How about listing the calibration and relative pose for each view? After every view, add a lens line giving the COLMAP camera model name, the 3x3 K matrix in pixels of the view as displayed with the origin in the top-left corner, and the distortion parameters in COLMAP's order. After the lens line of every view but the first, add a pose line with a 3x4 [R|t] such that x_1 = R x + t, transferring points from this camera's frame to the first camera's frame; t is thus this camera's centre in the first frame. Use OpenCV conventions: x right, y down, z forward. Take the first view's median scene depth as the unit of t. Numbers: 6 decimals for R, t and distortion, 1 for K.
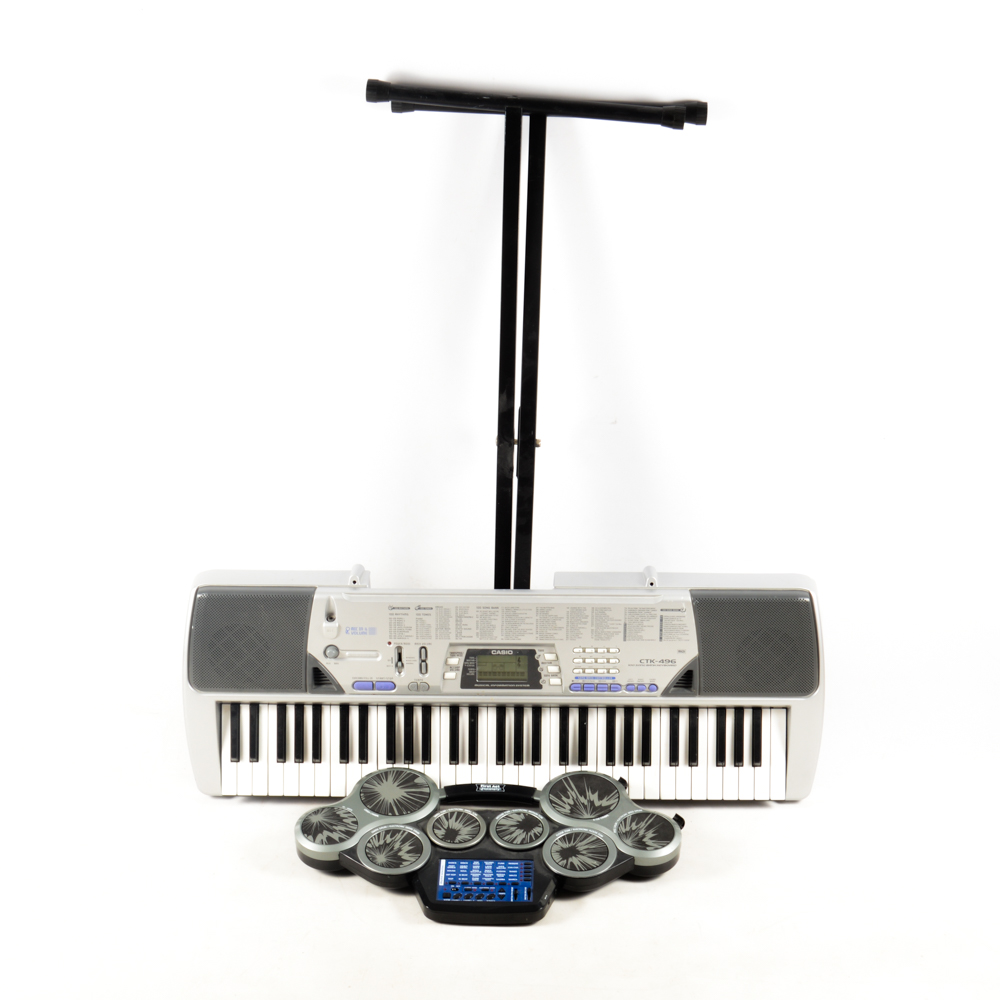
lens RADIAL K [[1615.8, 0, 499.6], [0, 1615.8, 500.2], [0, 0, 1]] dist [-0.234460, 0.000000]
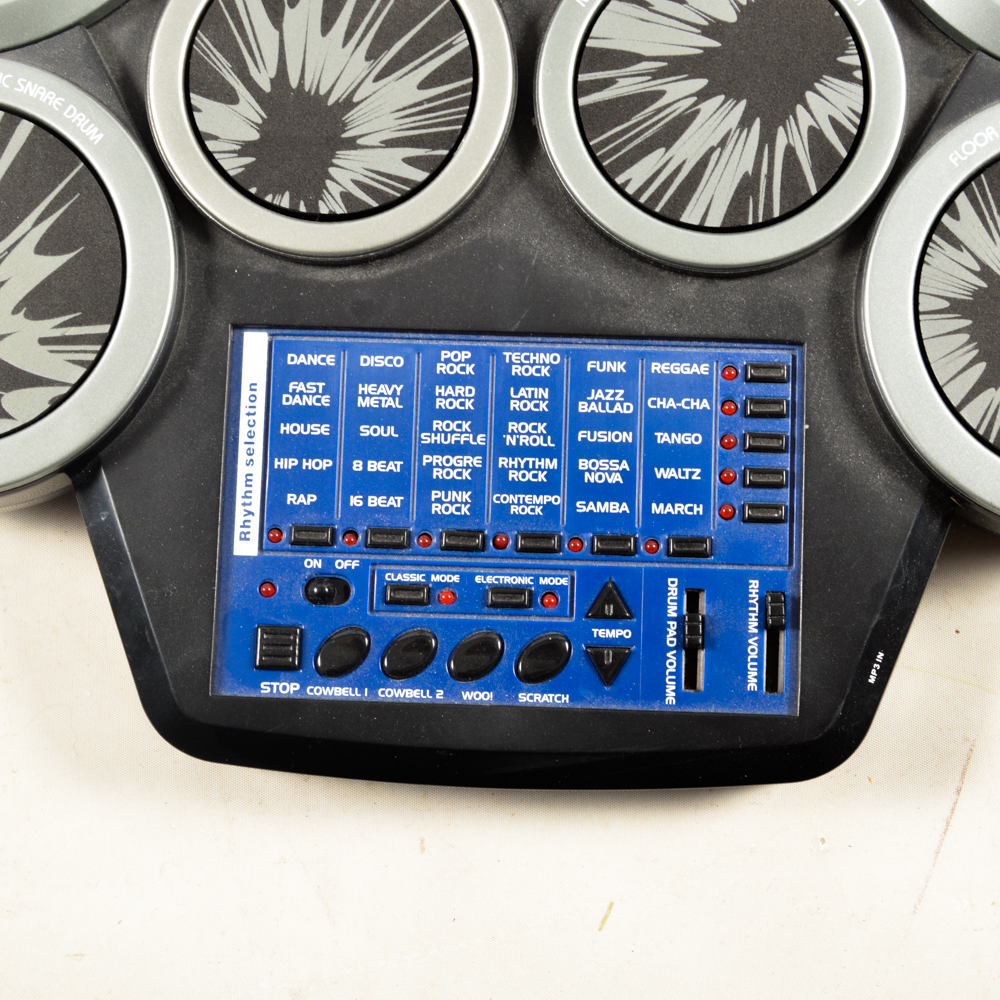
lens RADIAL K [[1706.2, 0, 500.6], [0, 1706.2, 501.4], [0, 0, 1]] dist [-0.064123, 0.000000]
pose [[0.999886, 0.003591, -0.014670, -0.006930], [0.009686, 0.592789, 0.805299, 0.089260], [0.011588, -0.805350, 0.592687, 0.840422]]
